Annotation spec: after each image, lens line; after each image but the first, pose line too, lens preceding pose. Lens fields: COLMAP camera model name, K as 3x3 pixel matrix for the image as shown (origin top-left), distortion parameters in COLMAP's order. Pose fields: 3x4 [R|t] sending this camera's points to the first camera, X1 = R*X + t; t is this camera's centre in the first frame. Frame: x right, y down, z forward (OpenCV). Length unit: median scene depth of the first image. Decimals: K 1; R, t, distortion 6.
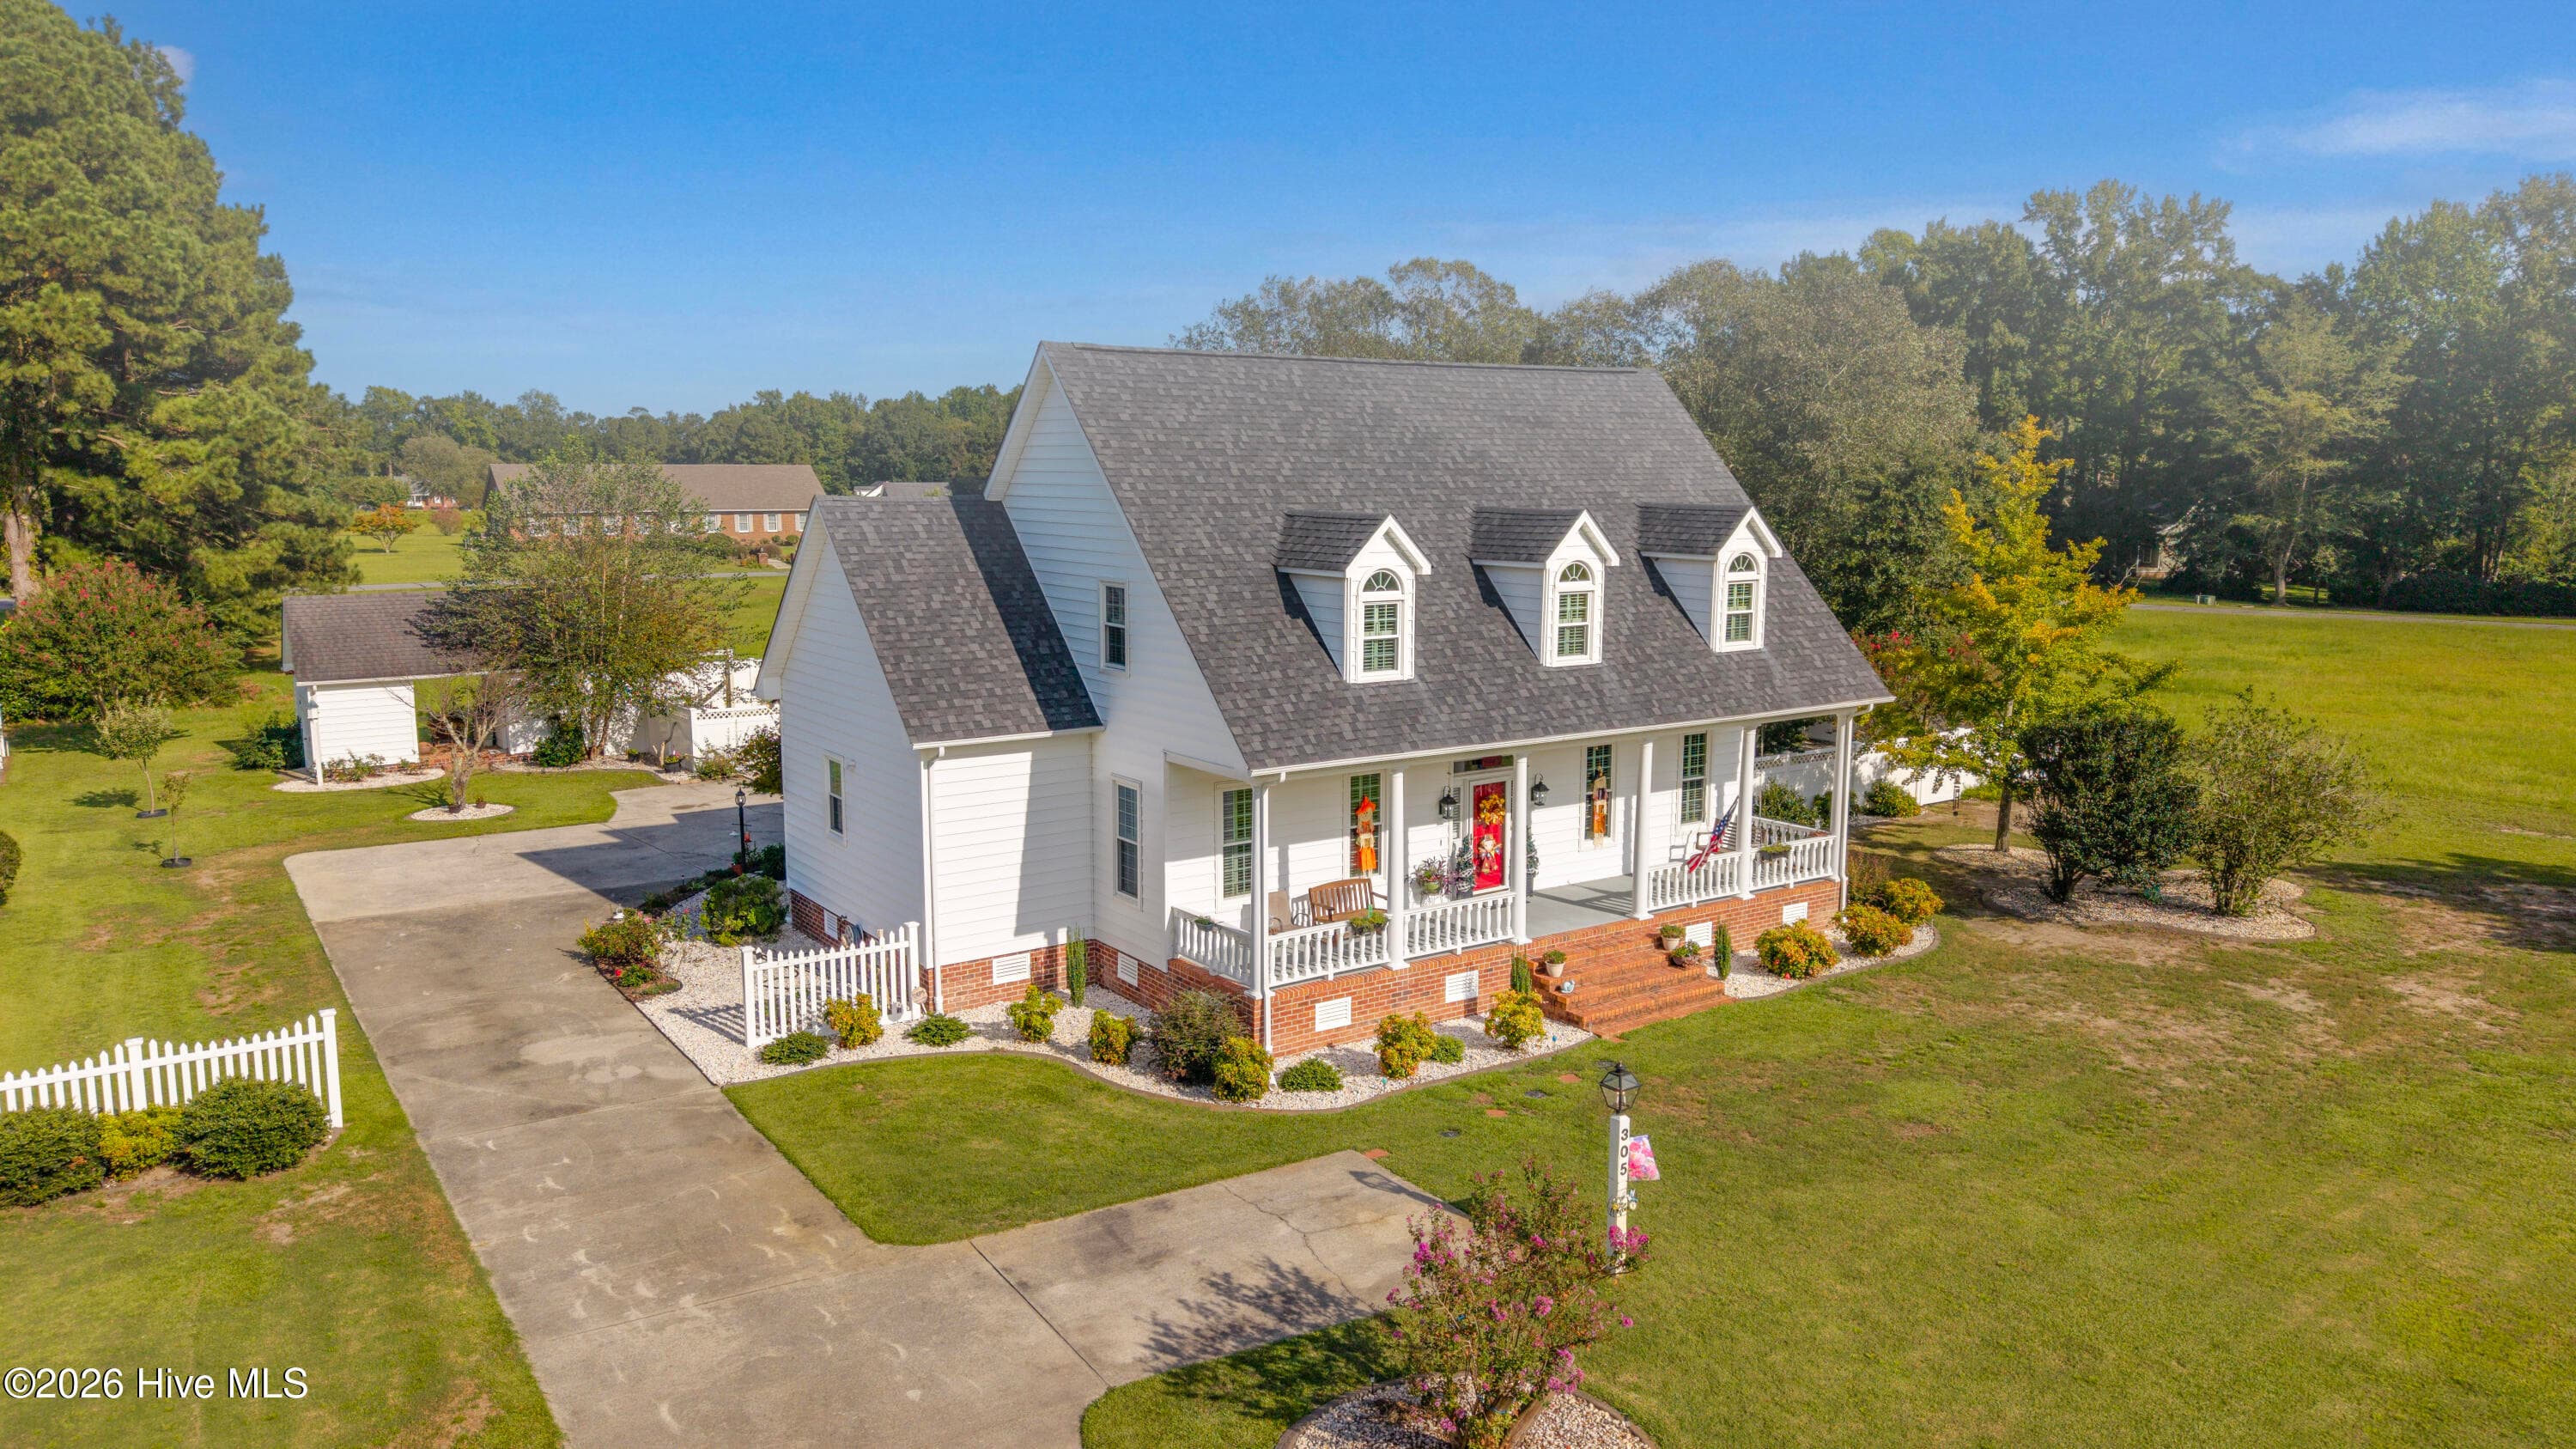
lens RADIAL K [[1719.3, 0, 1271.5], [0, 1719.3, 767.7], [0, 0, 1]] dist [0.028666, -0.015442]
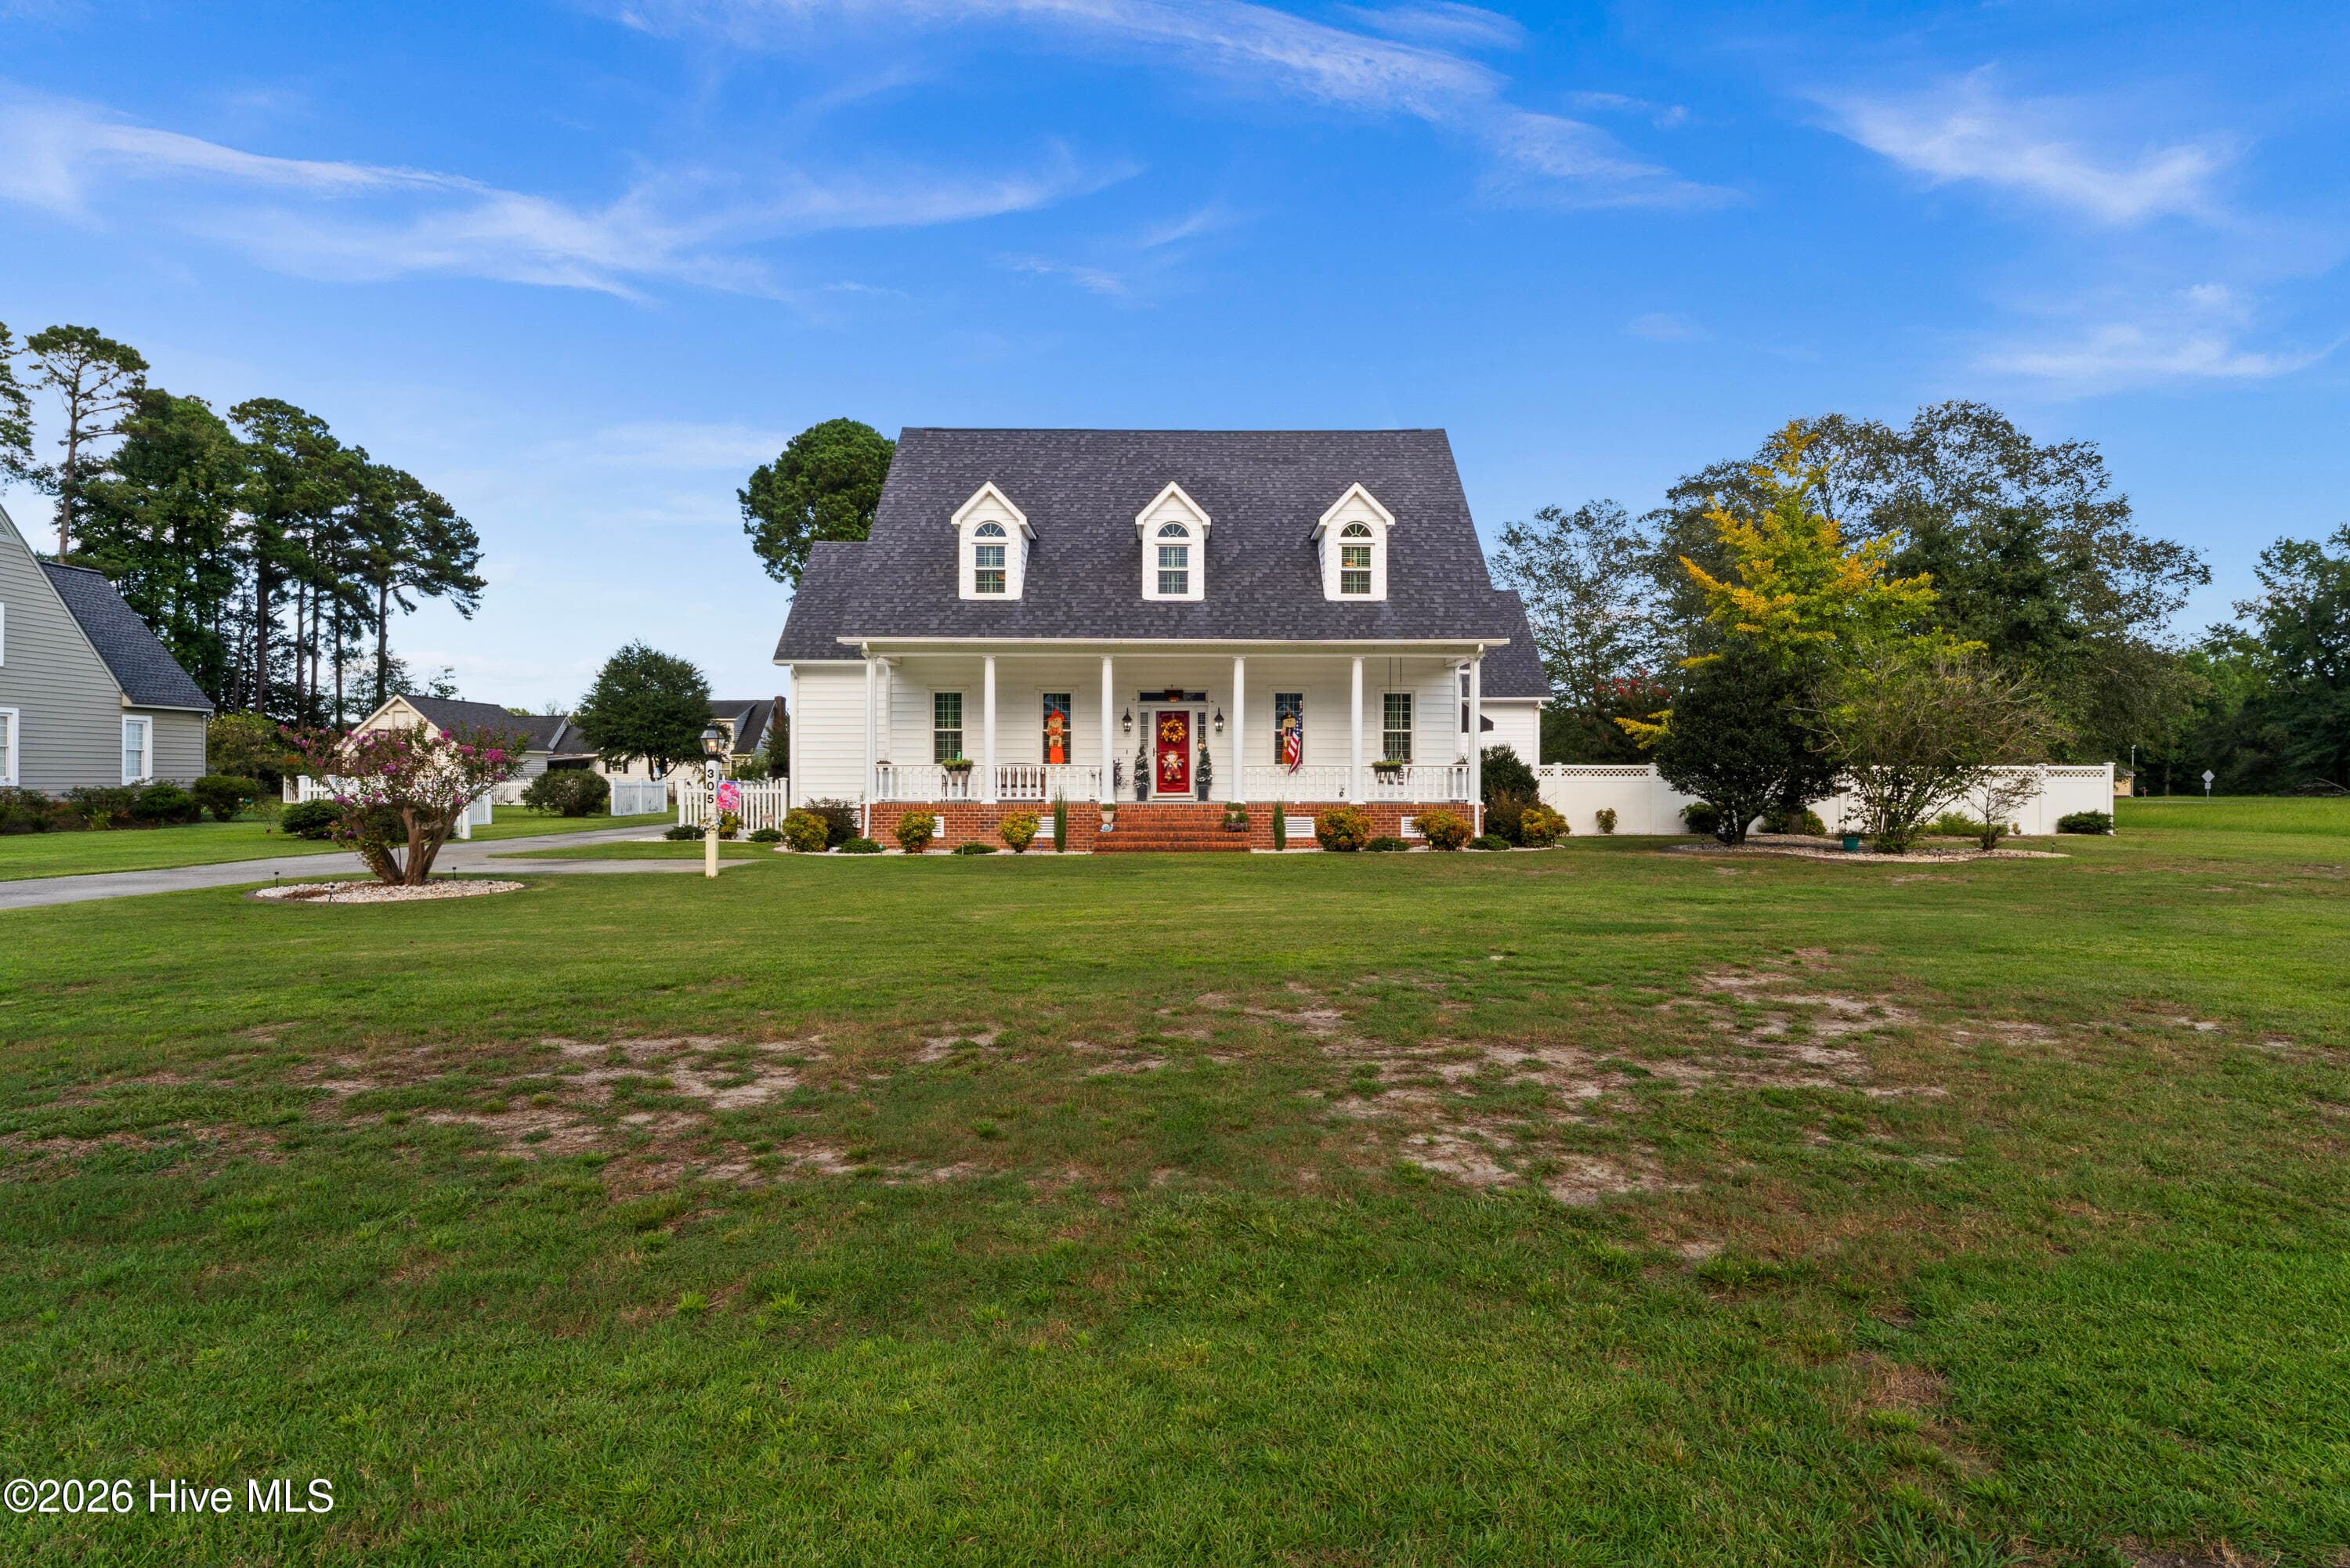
lens RADIAL K [[1261.1, 0, 1167.7], [0, 1261.1, 773.6], [0, 0, 1]] dist [-0.006845, 0.003421]
pose [[0.824939, -0.002335, -0.565218, 0.758701], [-0.100804, 0.983352, -0.151187, 0.230135], [0.556161, 0.181696, 0.810970, 0.248199]]
